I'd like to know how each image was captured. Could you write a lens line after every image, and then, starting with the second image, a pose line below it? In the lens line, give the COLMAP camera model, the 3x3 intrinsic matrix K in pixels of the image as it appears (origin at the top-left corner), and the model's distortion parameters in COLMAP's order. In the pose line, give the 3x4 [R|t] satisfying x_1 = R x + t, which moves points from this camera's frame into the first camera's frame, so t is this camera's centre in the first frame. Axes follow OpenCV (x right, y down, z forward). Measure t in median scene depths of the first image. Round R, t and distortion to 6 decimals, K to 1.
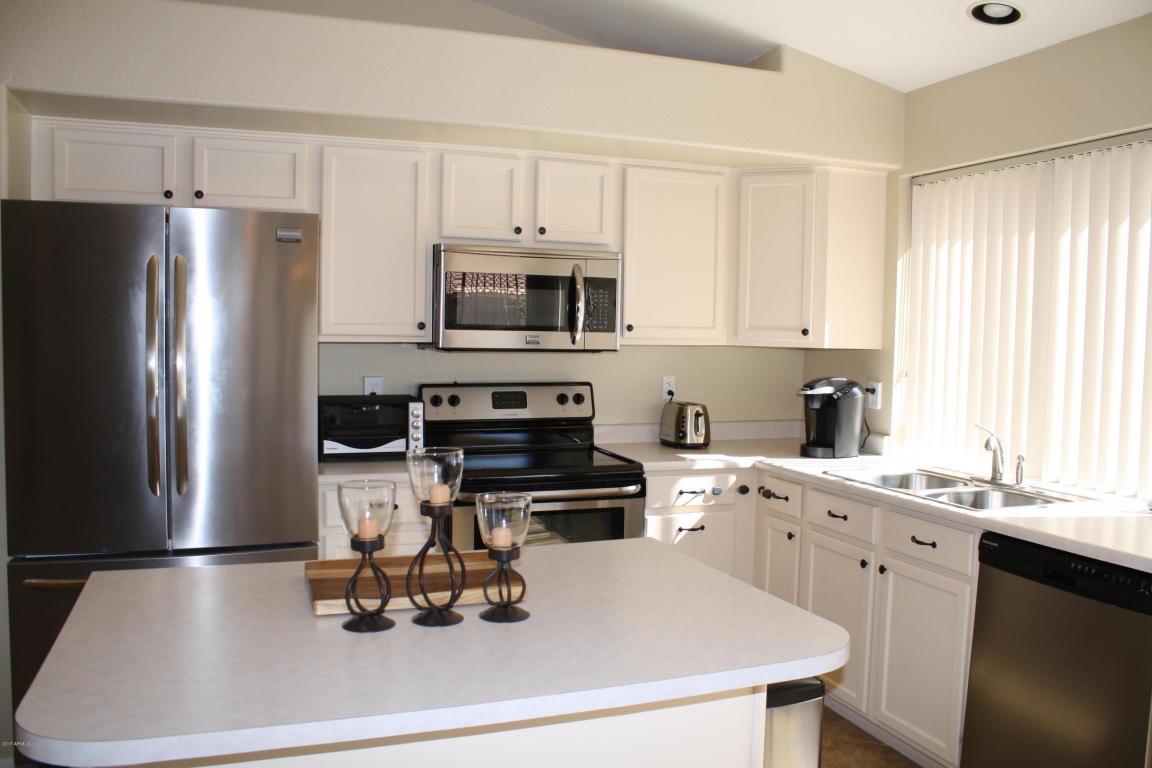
lens RADIAL K [[966.1, 0, 582.7], [0, 966.1, 393.6], [0, 0, 1]] dist [-0.160097, 0.131843]
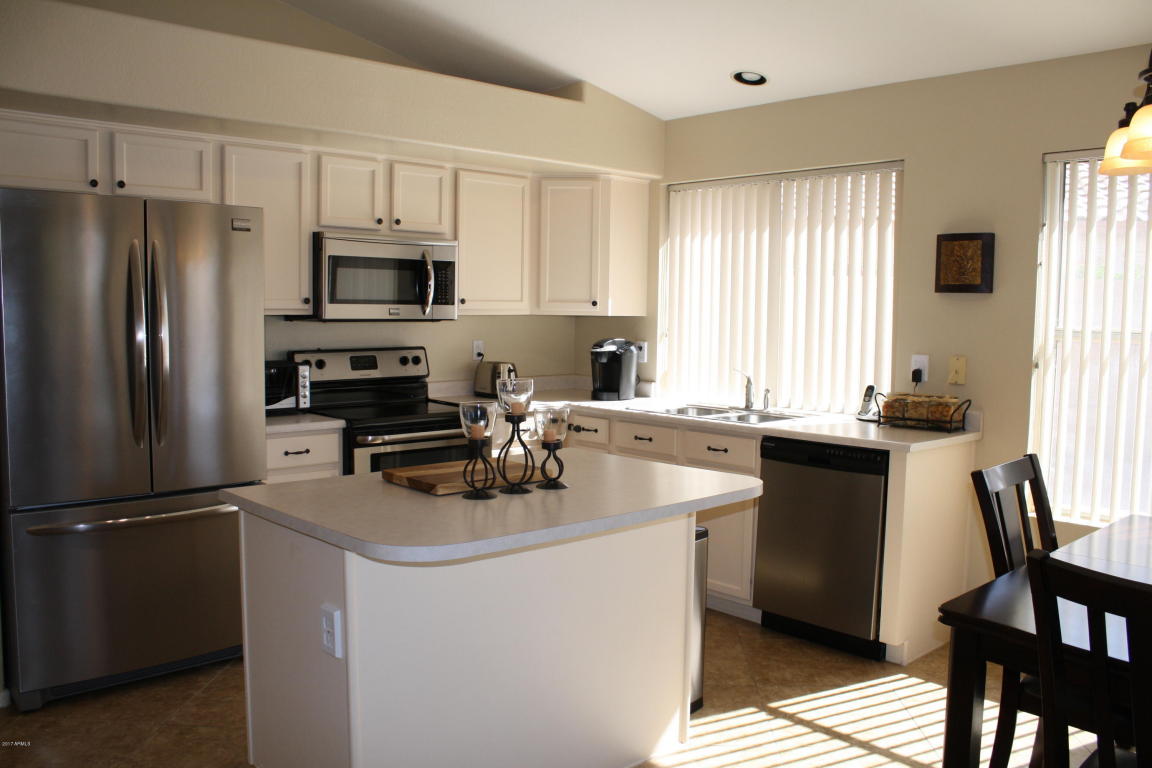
lens RADIAL K [[966.1, 0, 580.7], [0, 966.1, 388.4], [0, 0, 1]] dist [-0.160097, 0.131843]
pose [[0.929904, -0.036858, 0.365951, -0.275073], [0.029134, 0.999221, 0.026609, 0.015442], [-0.366646, -0.014082, 0.930254, -0.210216]]
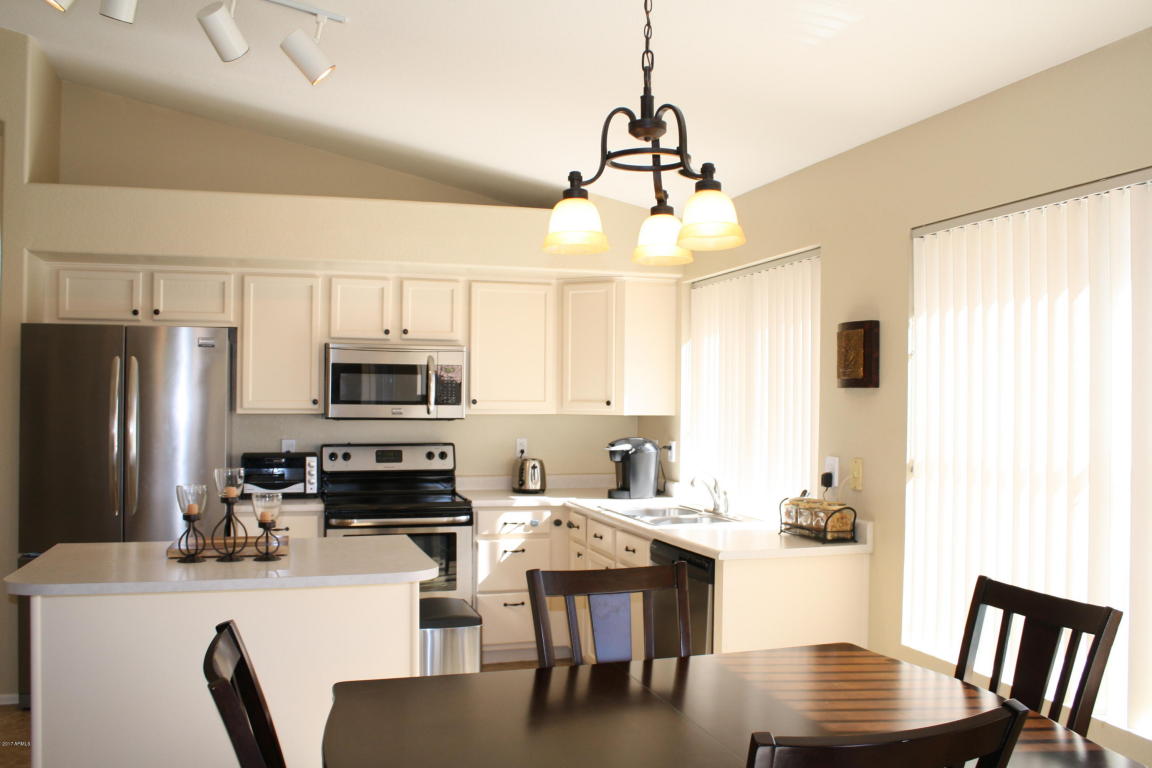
lens RADIAL K [[1024.4, 0, 568.2], [0, 1024.4, 387.1], [0, 0, 1]] dist [-0.106726, 0.042232]
pose [[0.996551, -0.012542, -0.082026, 0.305797], [0.005781, 0.996603, -0.082148, 0.030397], [0.082778, 0.081391, 0.993239, -0.420442]]
